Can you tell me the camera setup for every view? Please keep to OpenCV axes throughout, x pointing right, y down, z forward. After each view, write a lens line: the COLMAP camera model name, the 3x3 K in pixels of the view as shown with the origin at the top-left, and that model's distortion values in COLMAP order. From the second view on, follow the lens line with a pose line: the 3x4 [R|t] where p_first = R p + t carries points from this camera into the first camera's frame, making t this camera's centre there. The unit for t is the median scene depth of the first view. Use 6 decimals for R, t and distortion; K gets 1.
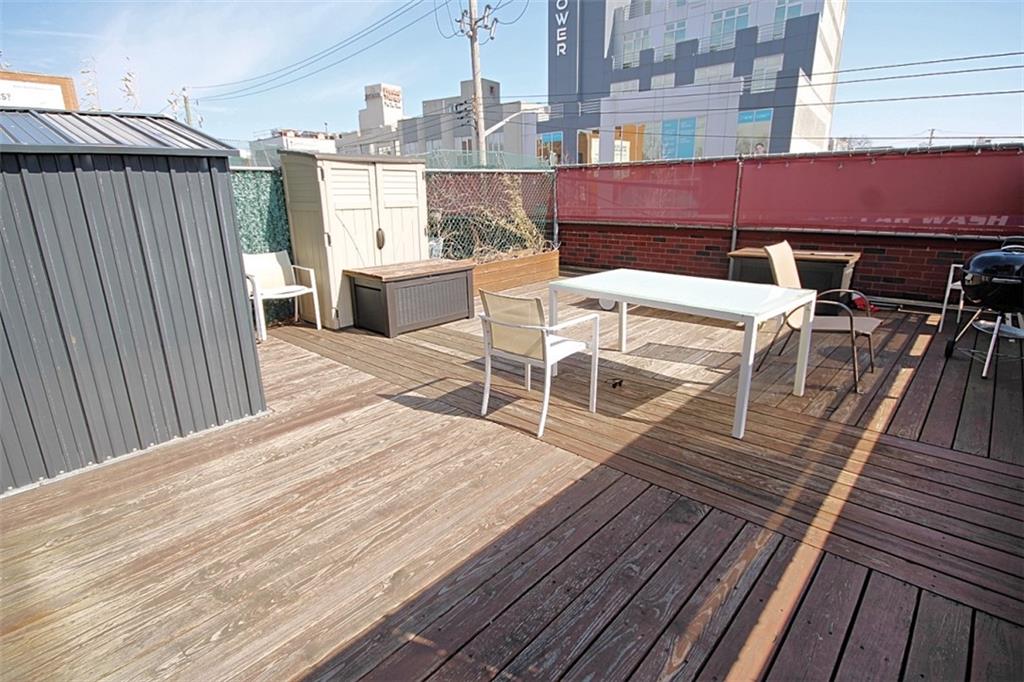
lens RADIAL K [[522.8, 0, 508.5], [0, 522.8, 344.0], [0, 0, 1]] dist [0.003370, 0.001984]
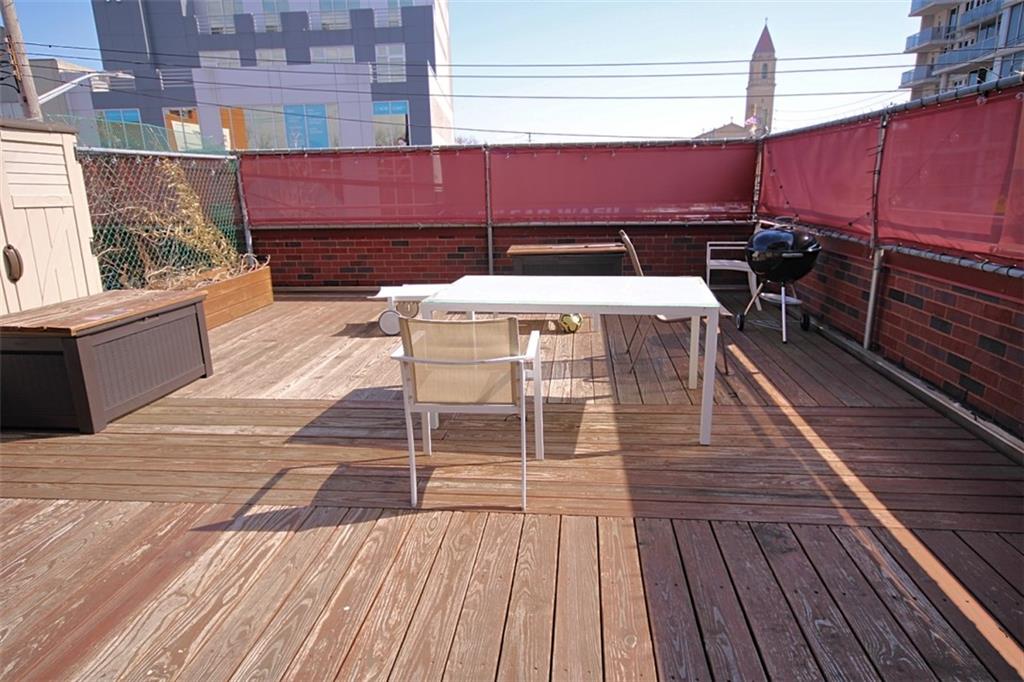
lens RADIAL K [[632.8, 0, 516.7], [0, 632.8, 339.0], [0, 0, 1]] dist [0.021748, 0.006067]
pose [[0.802901, -0.142993, 0.578708, -0.247361], [0.175955, 0.984398, -0.000886, -0.031351], [-0.569552, 0.102538, 0.815535, 0.164960]]
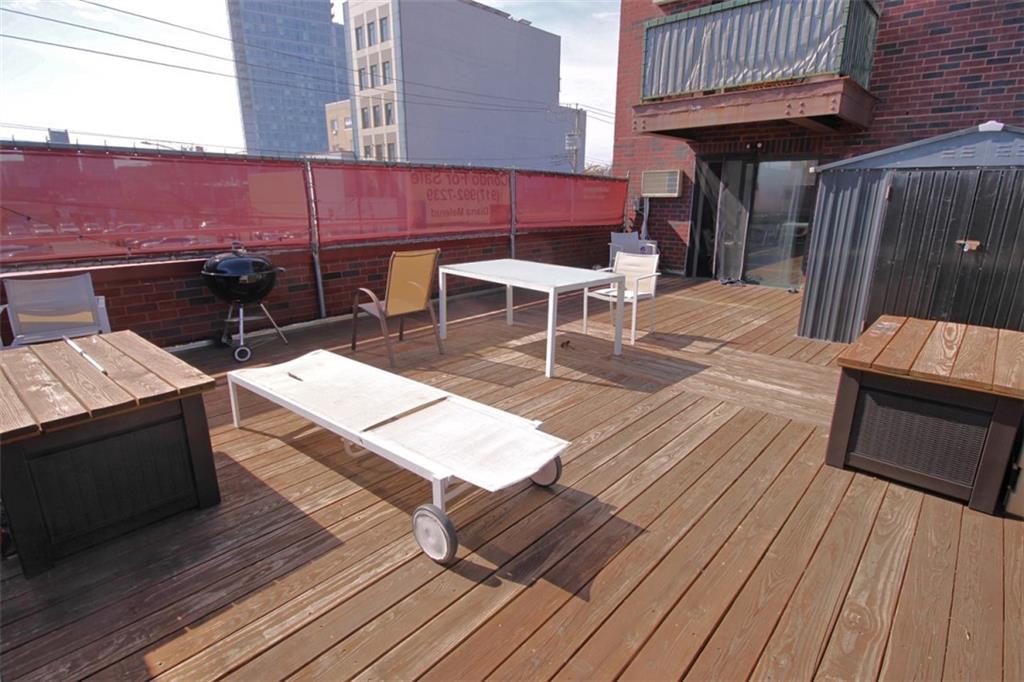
lens RADIAL K [[522.8, 0, 508.5], [0, 522.8, 344.0], [0, 0, 1]] dist [0.003370, 0.001984]
pose [[-0.999906, 0.013017, 0.004287, 0.255334], [0.013281, 0.843160, 0.537499, -0.468555], [0.003382, 0.537506, -0.843253, 1.562598]]
